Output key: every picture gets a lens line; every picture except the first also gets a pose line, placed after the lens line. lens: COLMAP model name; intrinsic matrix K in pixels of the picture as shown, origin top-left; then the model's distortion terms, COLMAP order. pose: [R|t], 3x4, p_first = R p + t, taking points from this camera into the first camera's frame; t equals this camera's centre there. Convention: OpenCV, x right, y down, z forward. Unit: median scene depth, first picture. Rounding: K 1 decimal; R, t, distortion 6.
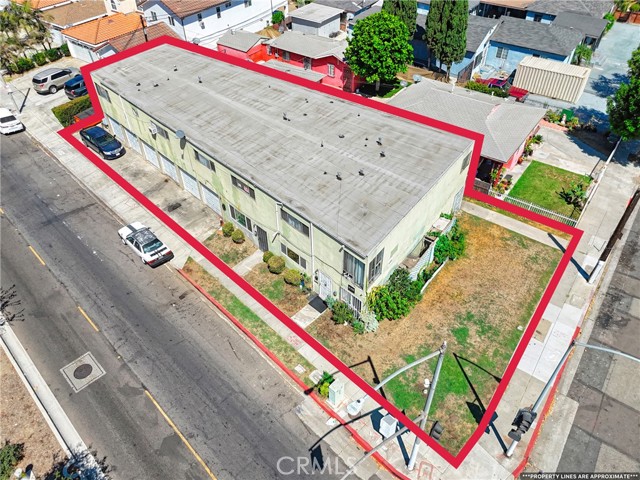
lens RADIAL K [[478.8, 0, 320.0], [0, 478.8, 240.0], [0, 0, 1]] dist [0.066876, -0.076410]
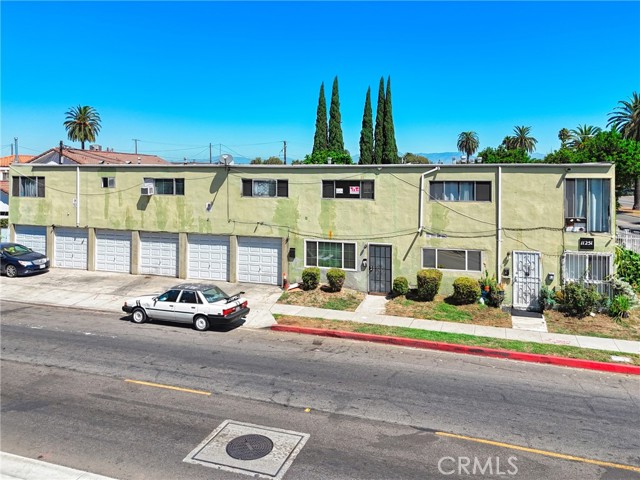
lens RADIAL K [[498.9, 0, 320.1], [0, 498.9, 177.3], [0, 0, 1]] dist [0.053951, -0.047232]
pose [[0.894990, 0.015066, 0.445831, -0.508838], [0.289173, 0.741403, -0.605558, 0.303562], [-0.339664, 0.670891, 0.659192, 0.490119]]
